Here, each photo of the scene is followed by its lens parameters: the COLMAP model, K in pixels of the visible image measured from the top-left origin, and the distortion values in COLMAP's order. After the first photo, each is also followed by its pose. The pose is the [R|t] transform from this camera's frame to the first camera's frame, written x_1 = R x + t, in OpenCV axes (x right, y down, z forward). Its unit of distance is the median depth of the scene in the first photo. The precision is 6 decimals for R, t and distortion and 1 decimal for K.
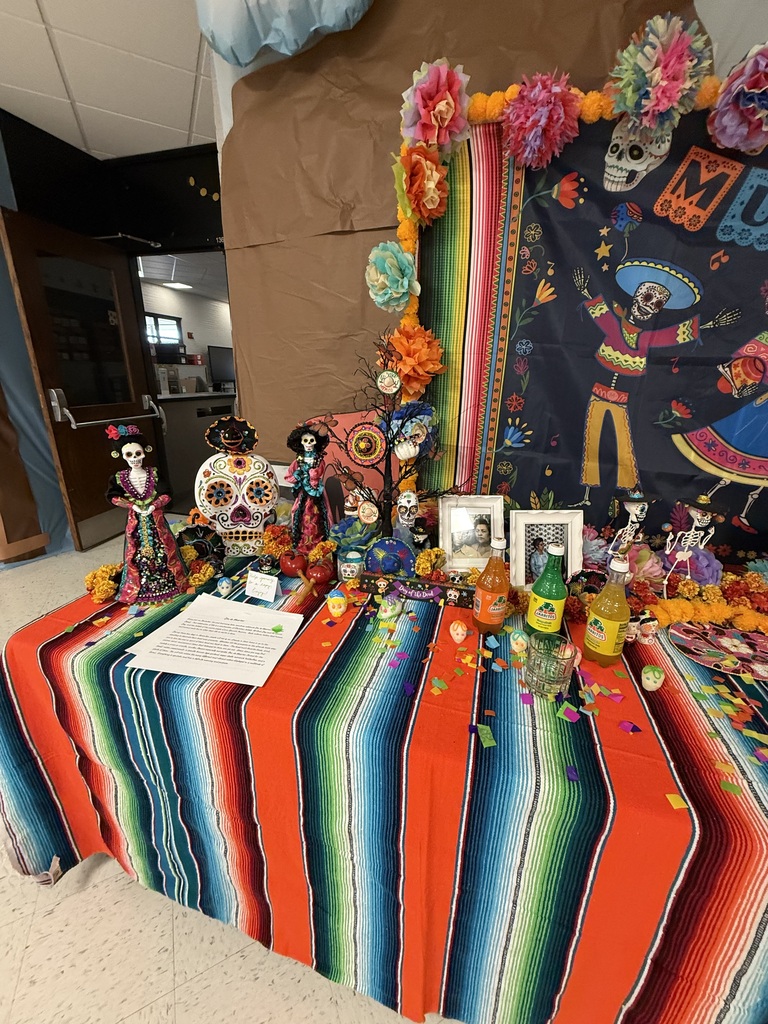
lens RADIAL K [[403.9, 0, 384.7], [0, 403.9, 508.1], [0, 0, 1]] dist [-0.000519, -0.000664]
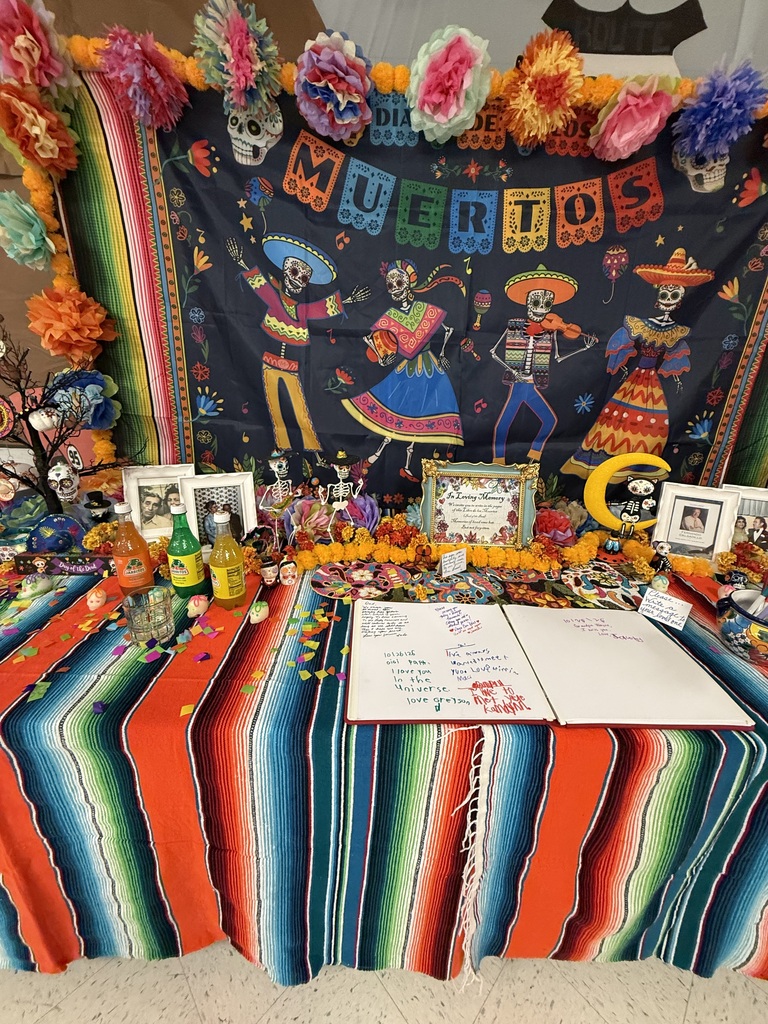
lens RADIAL K [[403.9, 0, 384.7], [0, 403.9, 508.1], [0, 0, 1]] dist [-0.000519, -0.000664]
pose [[0.958541, -0.091653, 0.269812, 0.532354], [0.076992, 0.994946, 0.064451, 0.059493], [-0.274356, -0.041005, 0.960754, -0.135782]]
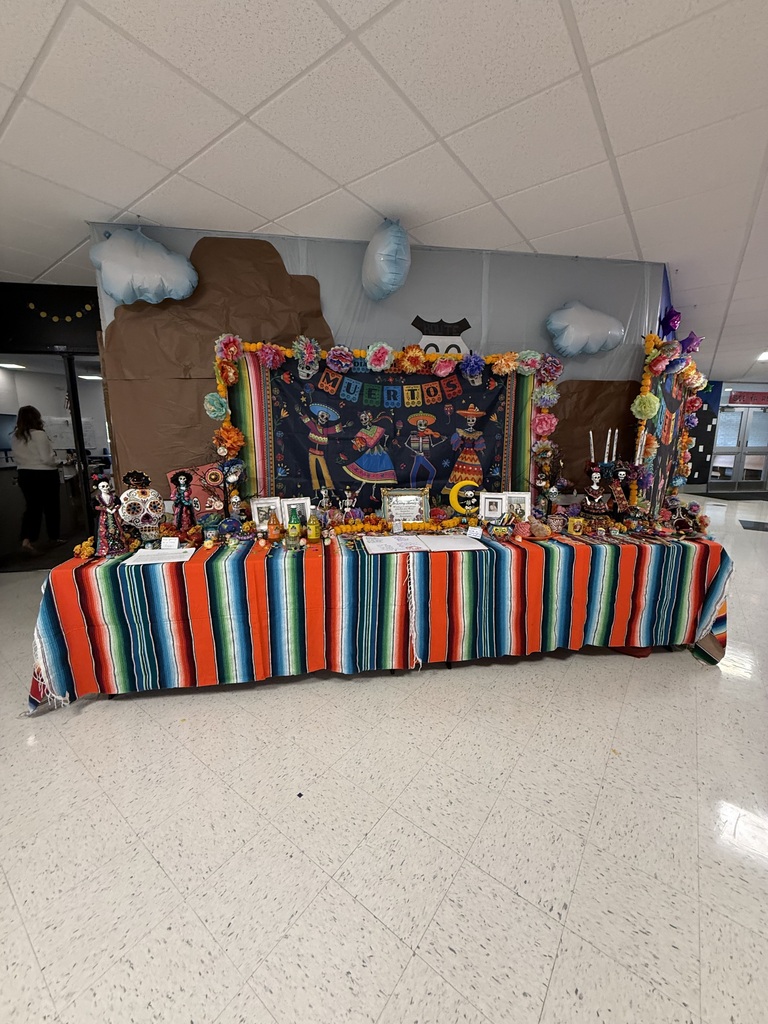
lens RADIAL K [[403.9, 0, 384.7], [0, 403.9, 508.1], [0, 0, 1]] dist [-0.000519, -0.000664]
pose [[0.902335, -0.097908, 0.419769, -0.151527], [0.155135, 0.982367, -0.104348, 0.410038], [-0.402151, 0.159278, 0.901613, -1.455736]]
